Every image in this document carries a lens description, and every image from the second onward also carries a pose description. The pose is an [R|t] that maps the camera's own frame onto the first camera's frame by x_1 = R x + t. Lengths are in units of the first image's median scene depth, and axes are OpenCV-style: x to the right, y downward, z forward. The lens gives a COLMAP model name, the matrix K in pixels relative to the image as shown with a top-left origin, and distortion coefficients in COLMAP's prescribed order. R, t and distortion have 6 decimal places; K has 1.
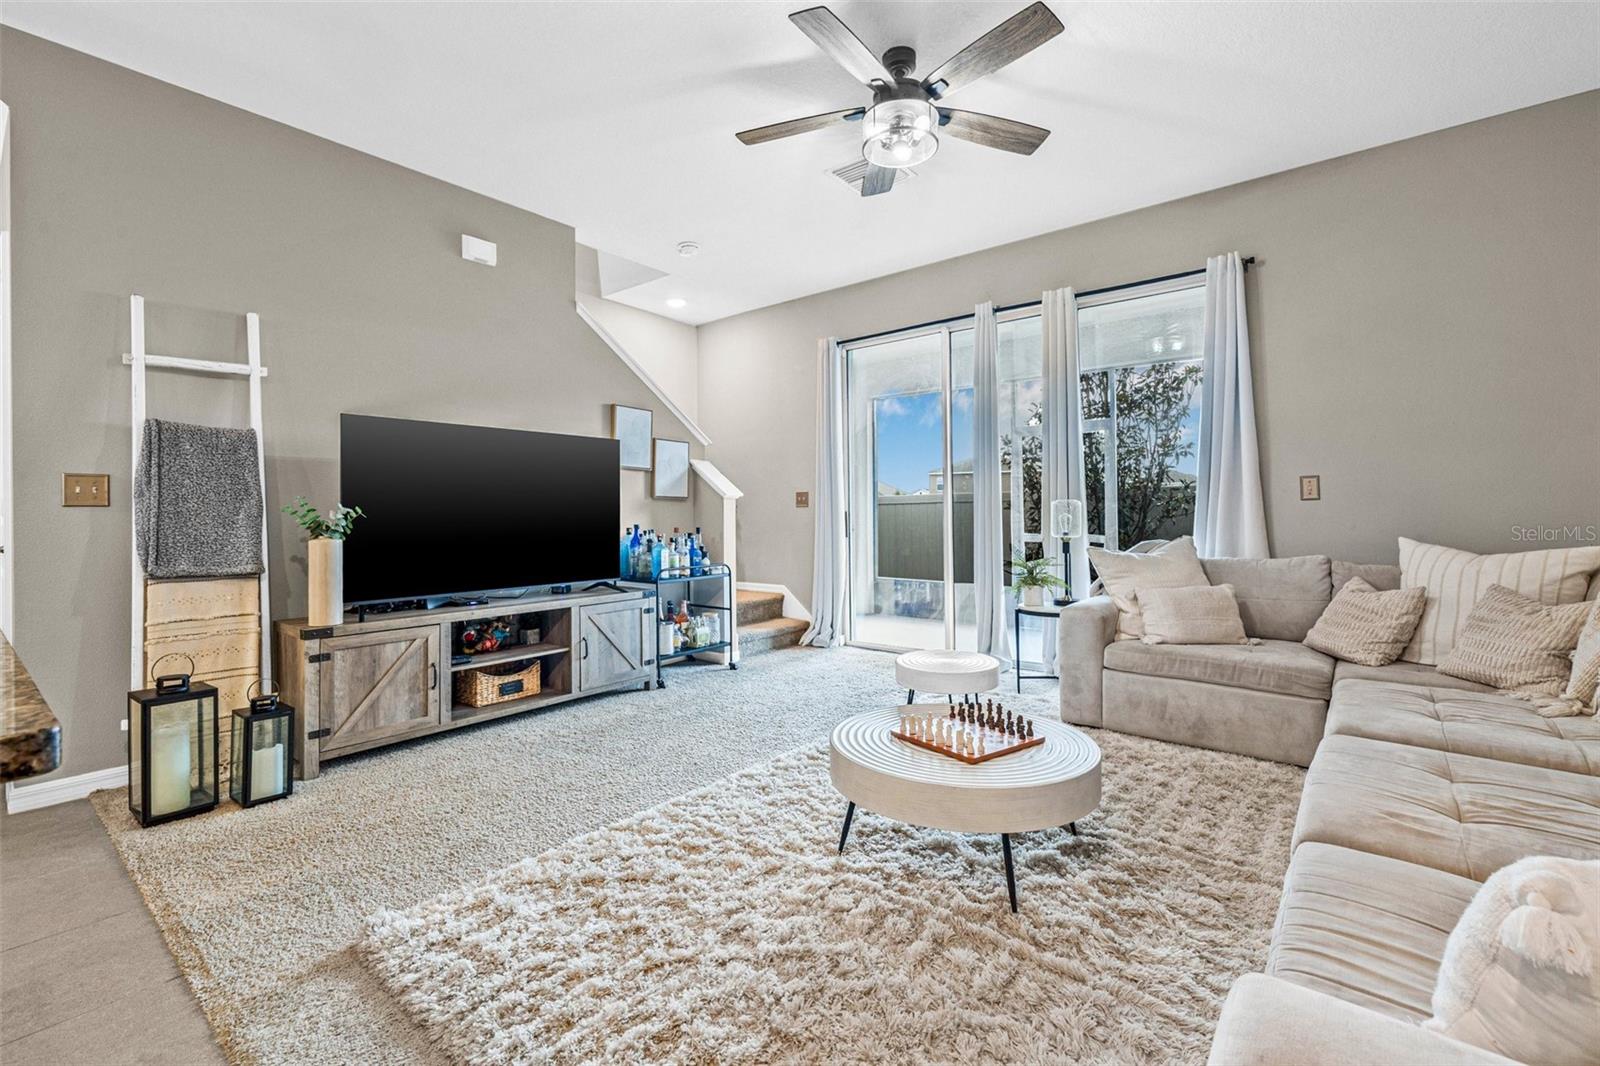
lens RADIAL K [[684.6, 0, 815.8], [0, 684.6, 509.8], [0, 0, 1]] dist [0.002225, -0.000651]
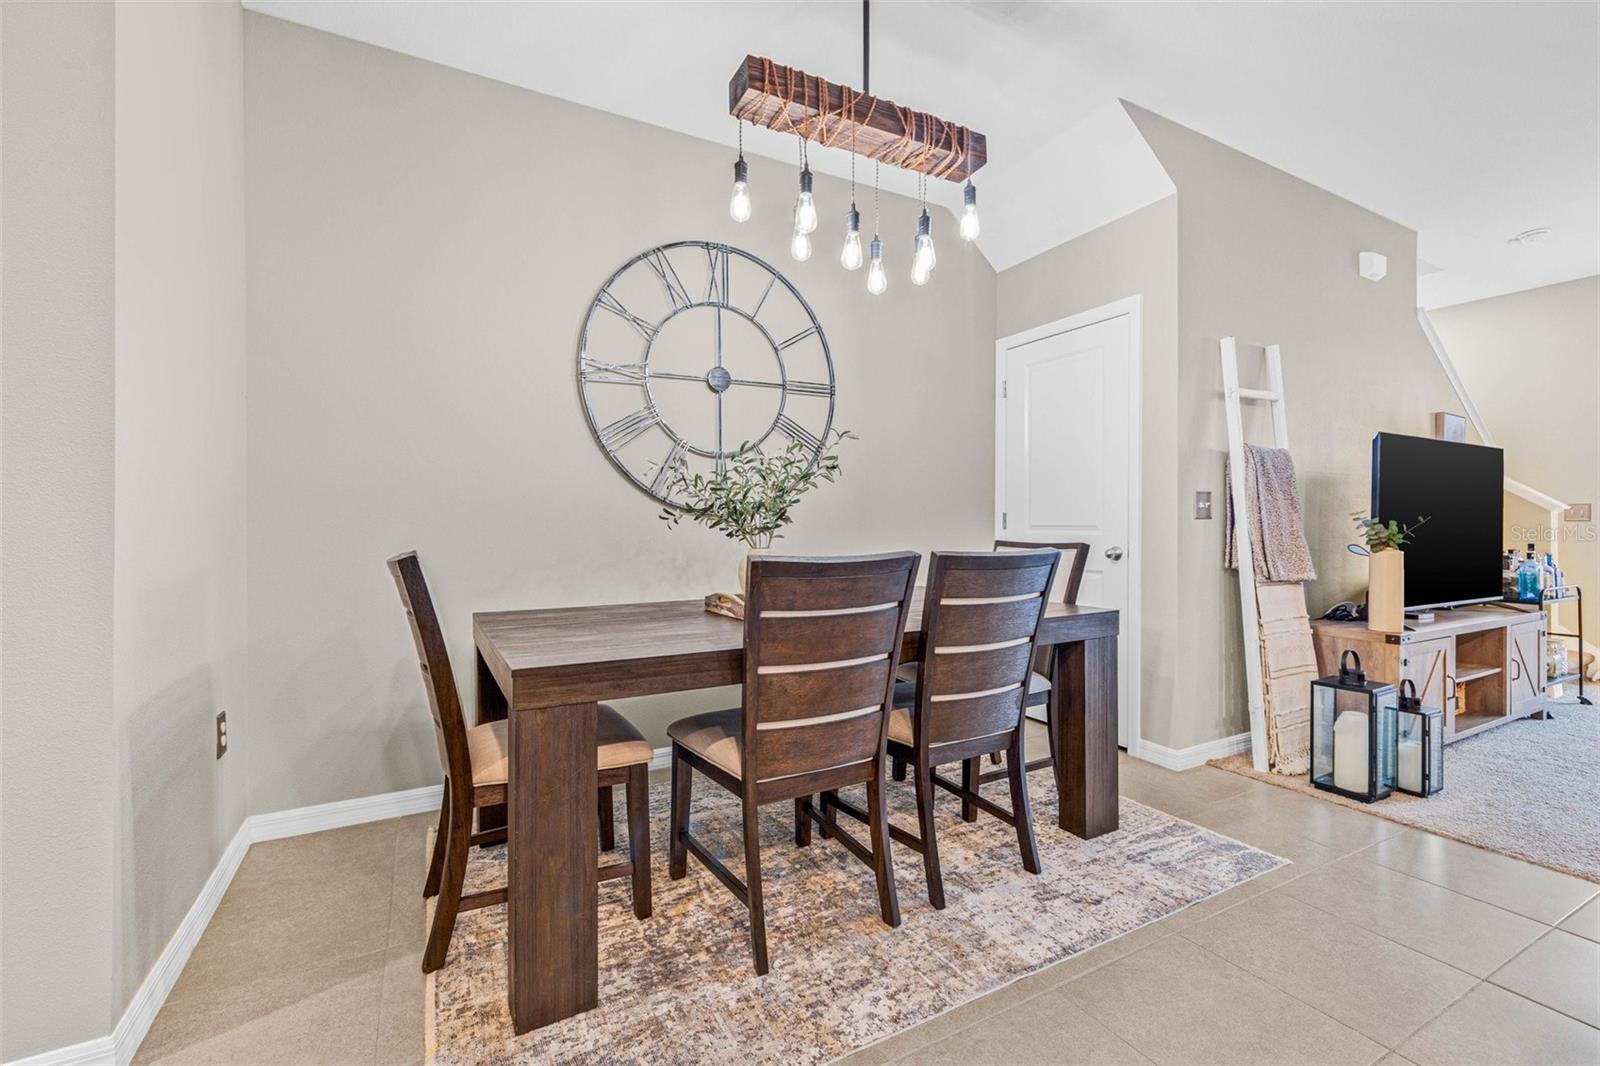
lens RADIAL K [[684.6, 0, 793.2], [0, 684.6, 523.2], [0, 0, 1]] dist [0.002225, -0.000651]
pose [[0.923029, 0.005212, -0.384696, -1.011688], [-0.004593, 0.999986, 0.002527, 0.001734], [0.384704, -0.000565, 0.923040, -0.296364]]
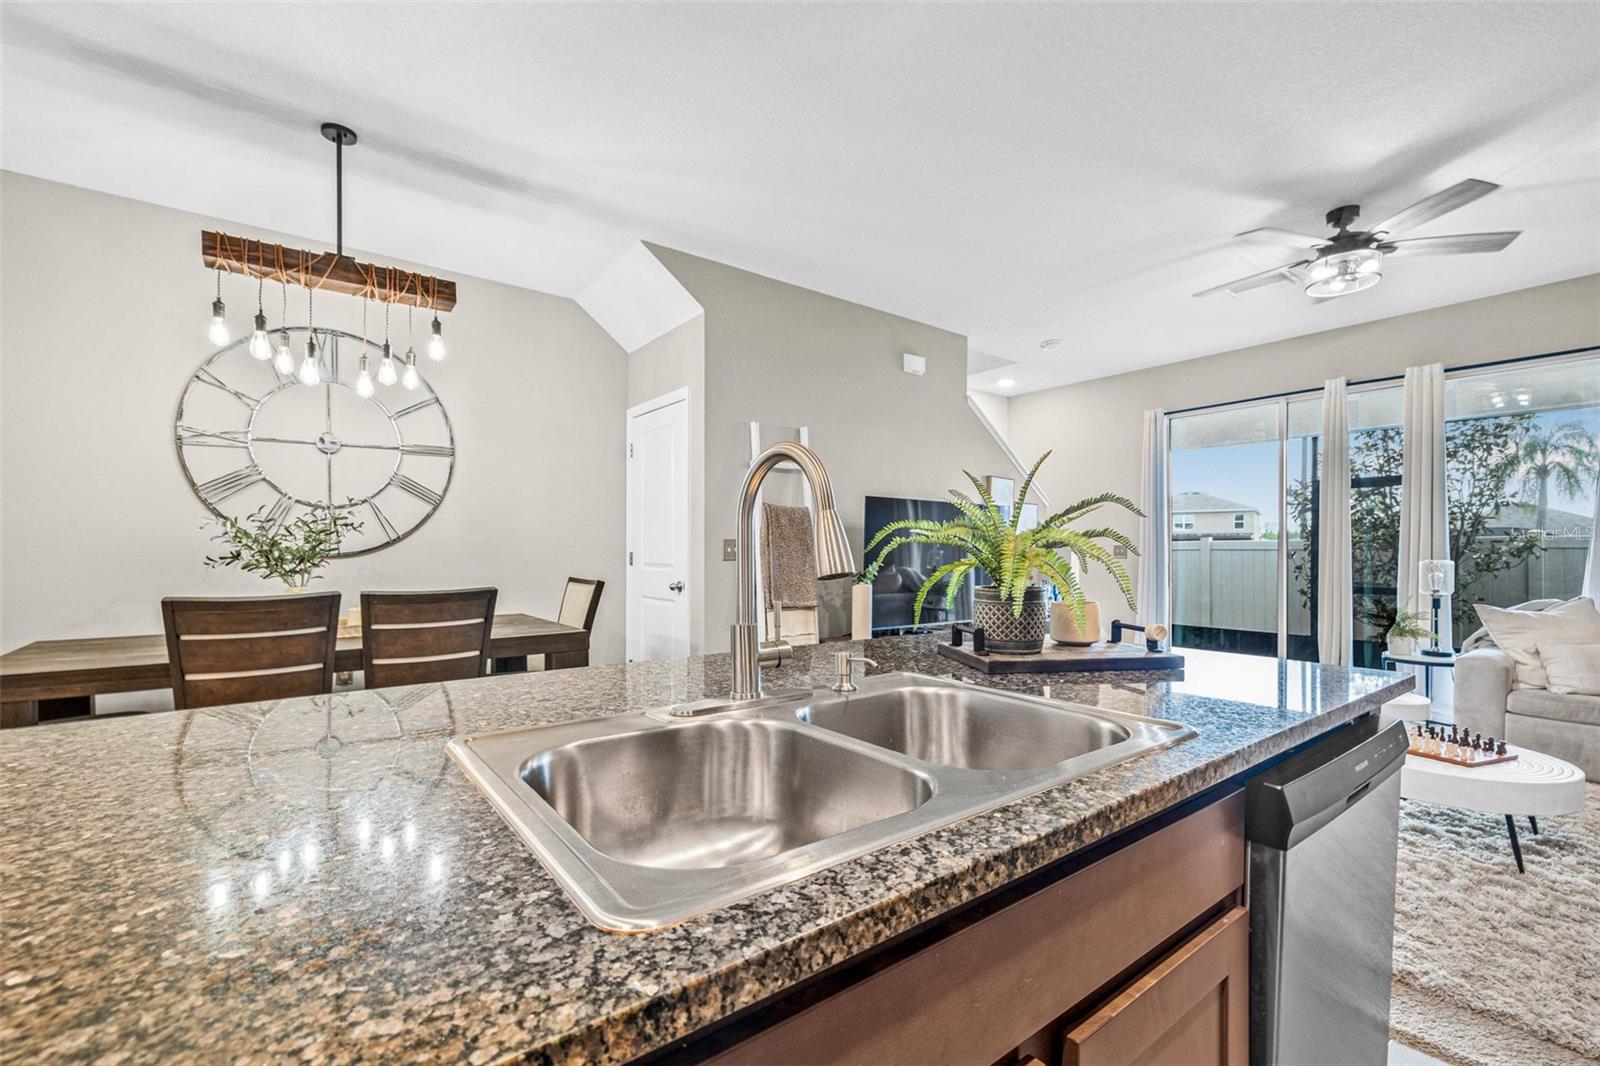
lens RADIAL K [[684.6, 0, 802.3], [0, 684.6, 550.1], [0, 0, 1]] dist [0.002225, -0.000651]
pose [[0.970518, 0.012685, -0.240696, -0.432376], [-0.011159, 0.999908, 0.007704, -0.033544], [0.240772, -0.004791, 0.970570, -0.377893]]
